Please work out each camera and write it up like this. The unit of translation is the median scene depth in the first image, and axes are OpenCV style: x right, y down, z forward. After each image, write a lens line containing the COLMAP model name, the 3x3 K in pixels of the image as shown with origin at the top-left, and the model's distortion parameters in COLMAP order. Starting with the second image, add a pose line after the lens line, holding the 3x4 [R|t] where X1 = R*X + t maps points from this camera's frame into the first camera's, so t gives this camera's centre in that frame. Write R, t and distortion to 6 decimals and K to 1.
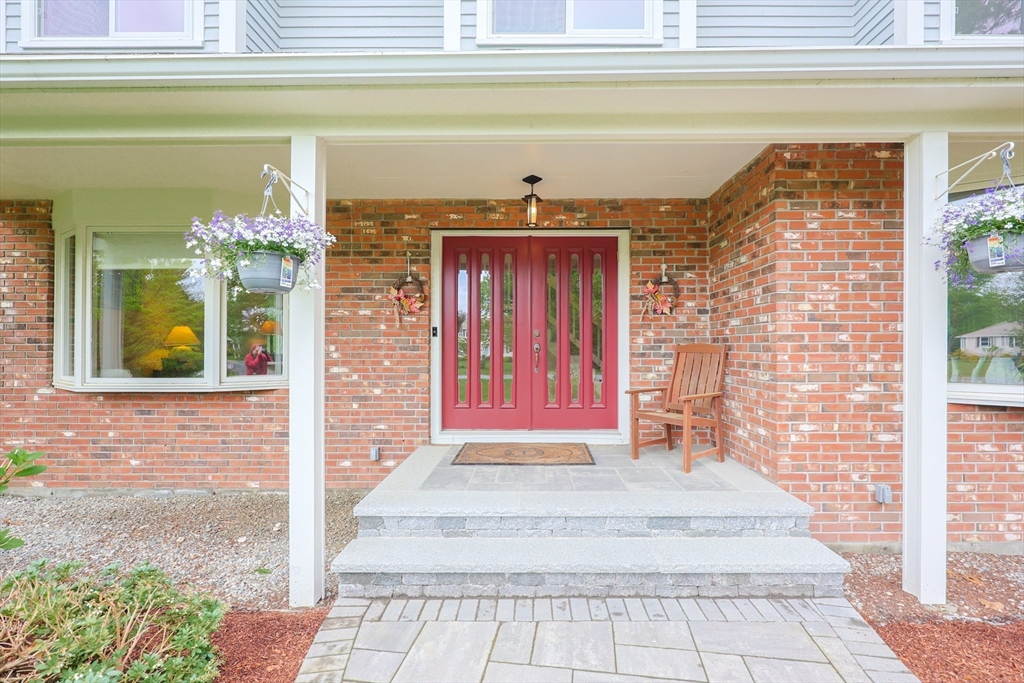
lens RADIAL K [[424.2, 0, 535.5], [0, 424.2, 356.4], [0, 0, 1]] dist [-0.006099, -0.000180]
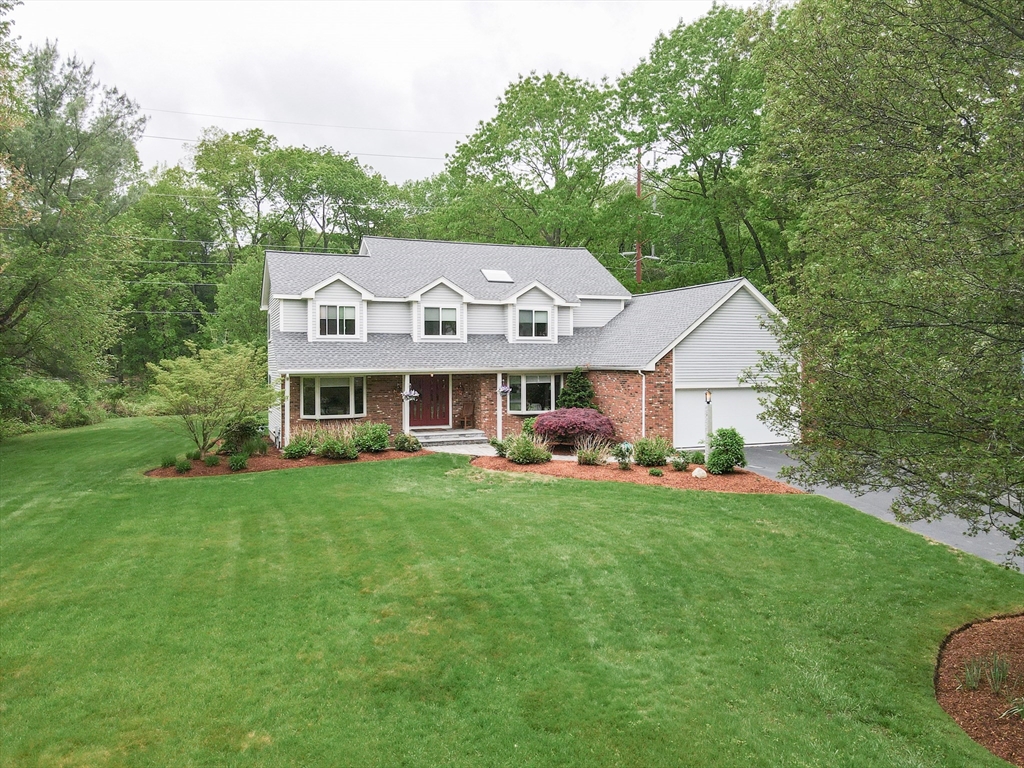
lens RADIAL K [[759.2, 0, 504.9], [0, 759.2, 384.2], [0, 0, 1]] dist [0.014740, 0.006585]
pose [[0.930821, -0.015519, 0.365145, -2.059155], [0.009140, 0.999774, 0.019192, -0.359859], [-0.365360, -0.014527, 0.930753, -6.251922]]
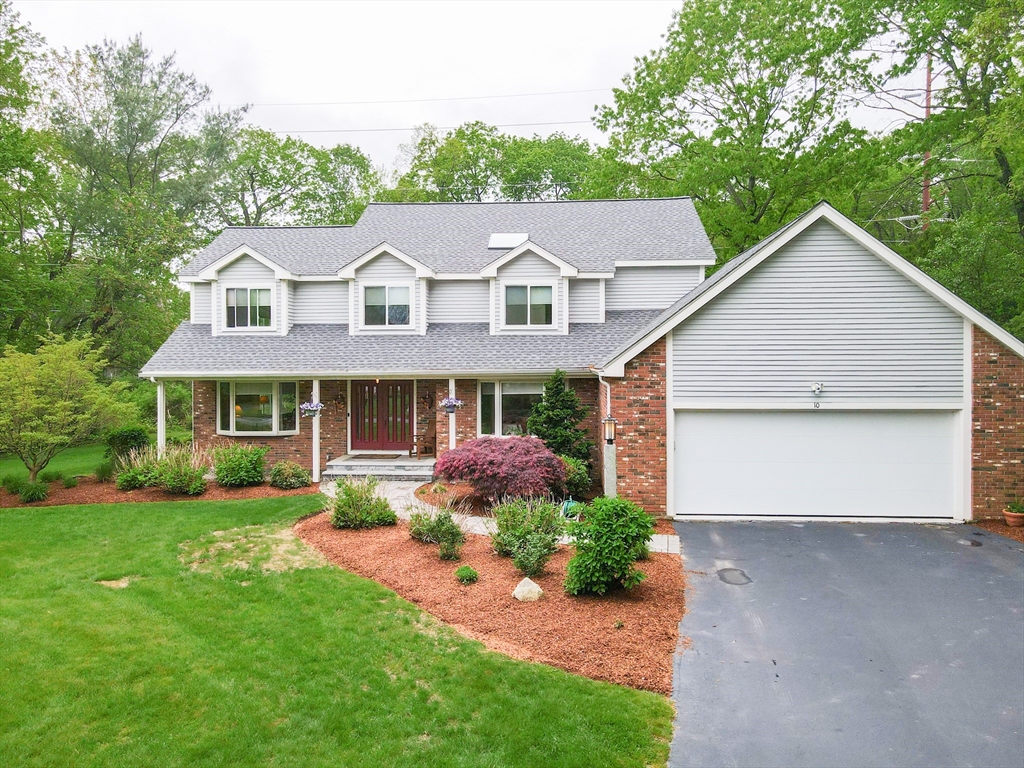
lens RADIAL K [[759.2, 0, 505.8], [0, 759.2, 387.6], [0, 0, 1]] dist [0.014740, 0.006585]
pose [[0.997070, -0.000629, -0.076497, 1.310367], [0.001768, 0.999889, 0.014818, -0.341810], [0.076479, -0.014910, 0.996960, -4.341490]]
